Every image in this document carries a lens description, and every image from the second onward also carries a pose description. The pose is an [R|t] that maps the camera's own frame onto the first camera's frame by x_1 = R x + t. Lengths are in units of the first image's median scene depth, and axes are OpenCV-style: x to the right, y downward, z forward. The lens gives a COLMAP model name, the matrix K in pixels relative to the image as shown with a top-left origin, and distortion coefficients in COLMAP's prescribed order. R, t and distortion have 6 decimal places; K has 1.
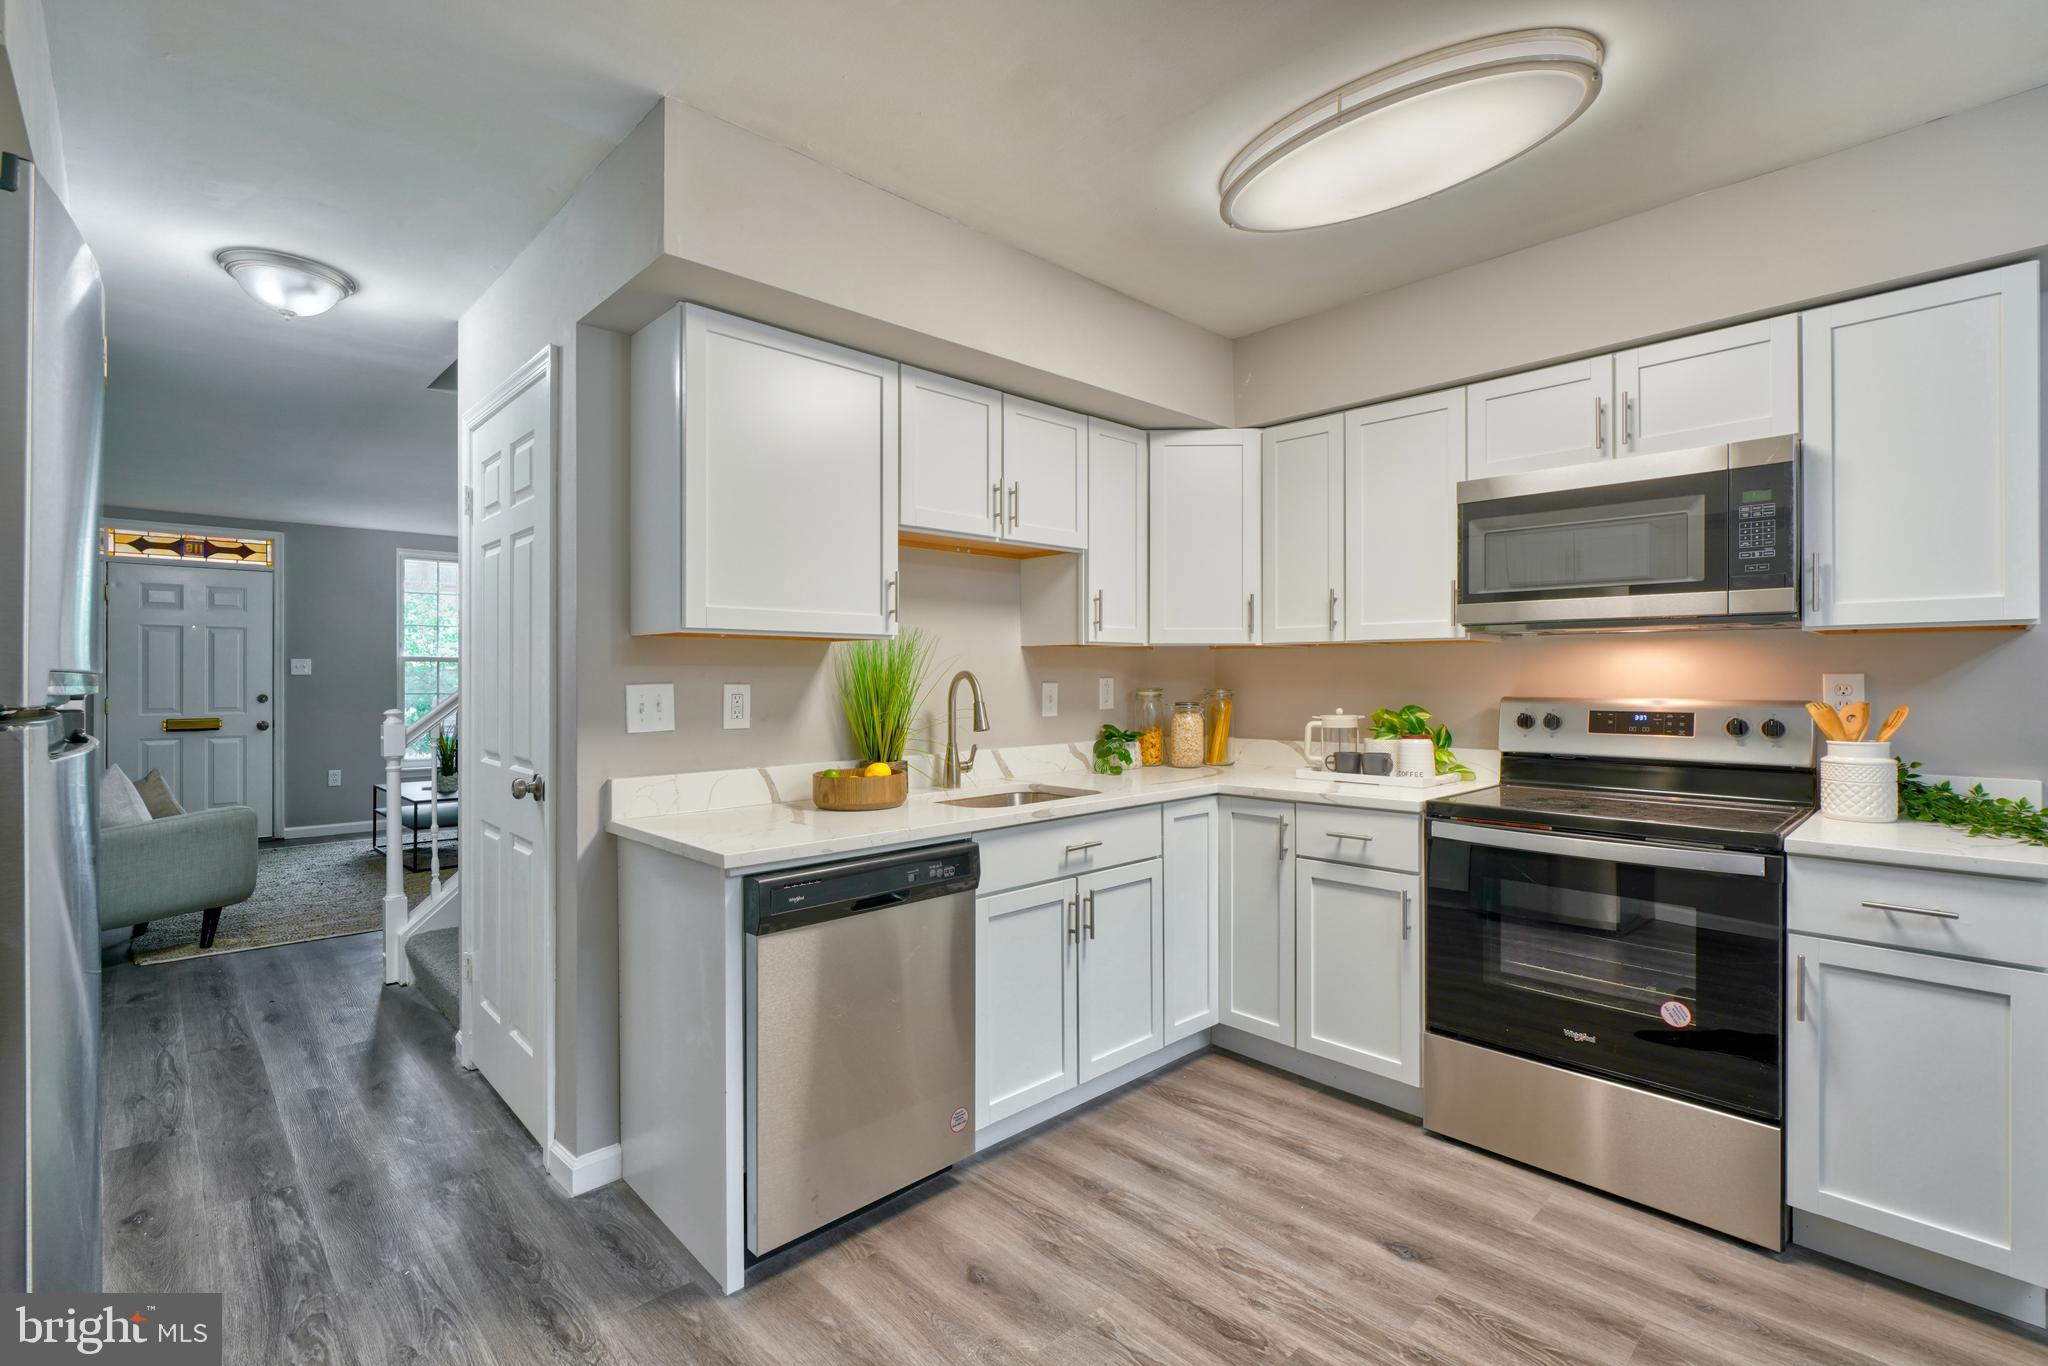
lens RADIAL K [[923.3, 0, 1015.3], [0, 923.3, 679.4], [0, 0, 1]] dist [-0.004747, 0.000312]
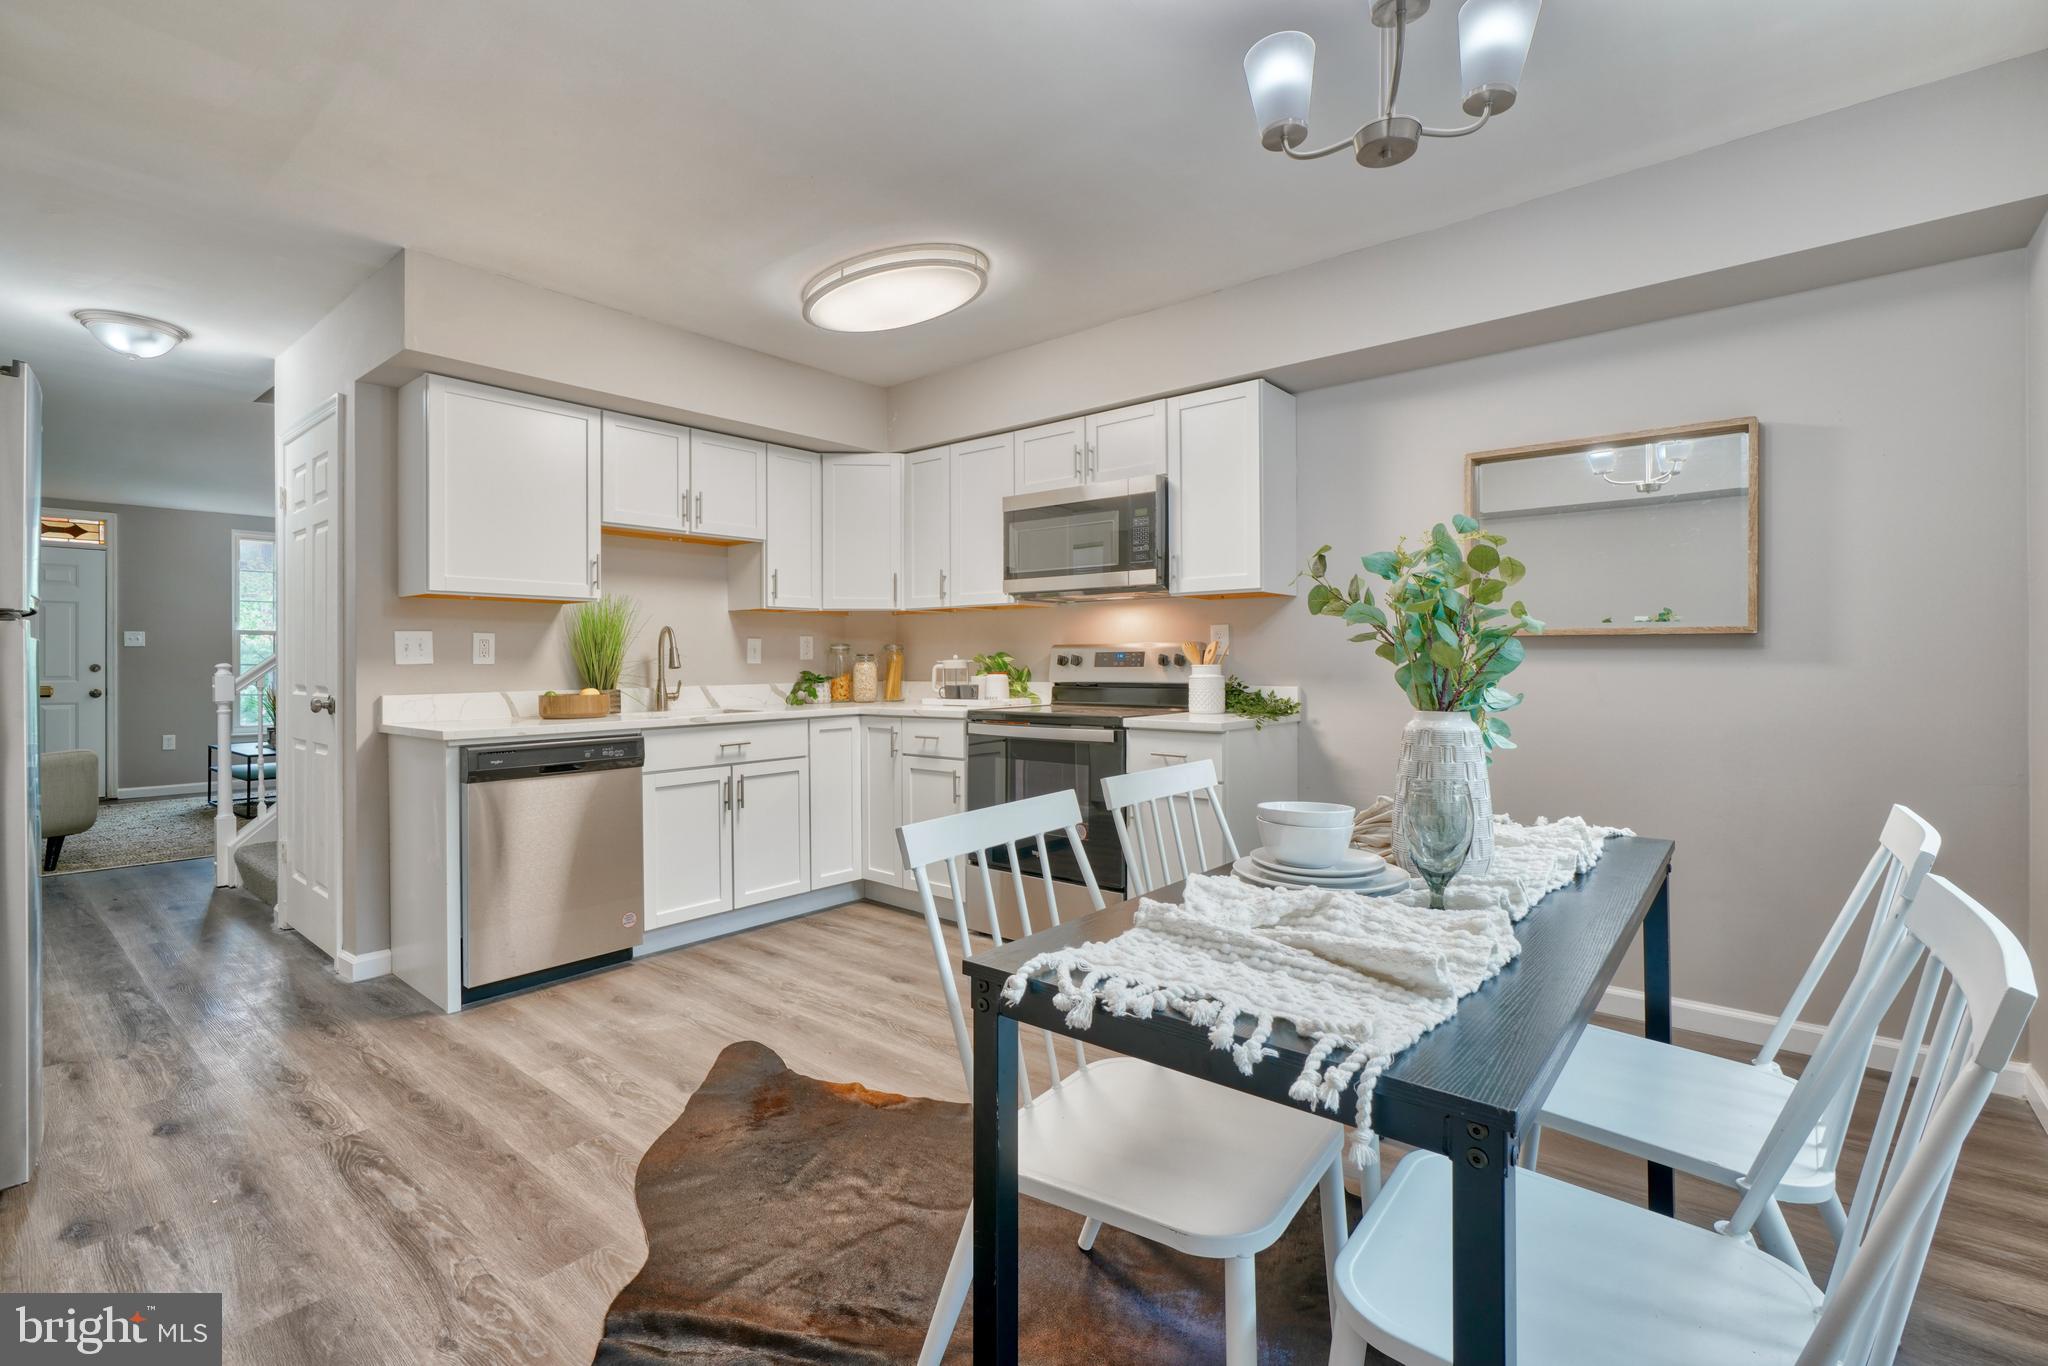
lens RADIAL K [[912.8, 0, 1010.9], [0, 912.8, 663.2], [0, 0, 1]] dist [-0.004008, 0.000869]
pose [[0.993742, -0.003547, 0.111646, 0.323348], [0.003710, 0.999992, -0.001246, 0.052724], [-0.111640, 0.001652, 0.993747, -0.449470]]
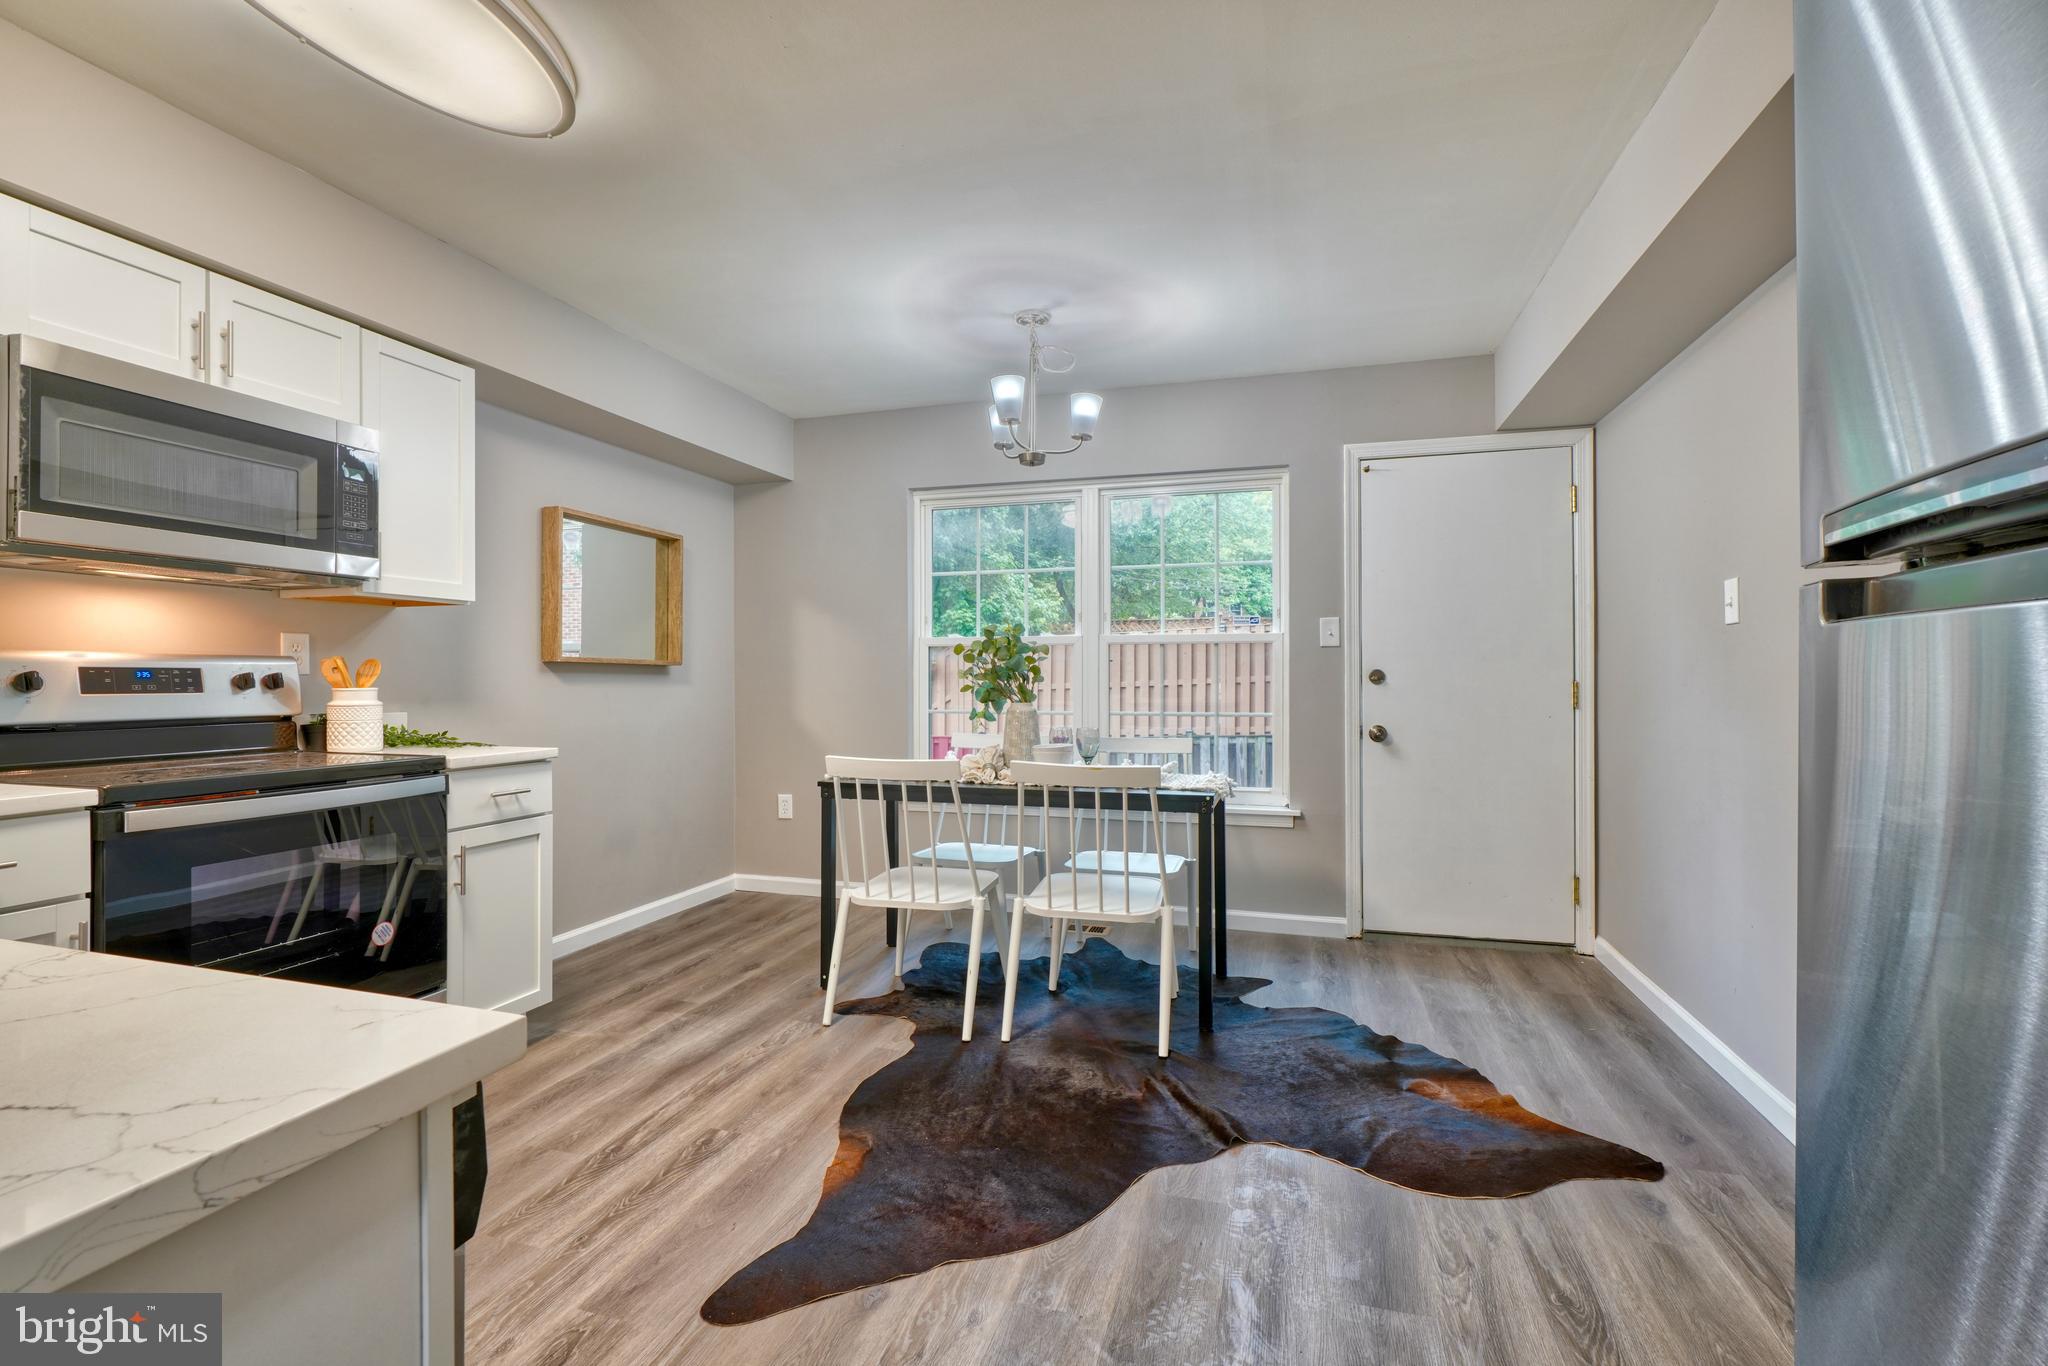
lens RADIAL K [[919.8, 0, 1019.7], [0, 919.8, 674.9], [0, 0, 1]] dist [-0.015745, 0.005850]
pose [[-0.492043, 0.003029, 0.870566, -0.471454], [0.003468, 0.999993, -0.001520, 0.044741], [-0.870564, 0.002271, -0.492050, 0.675445]]
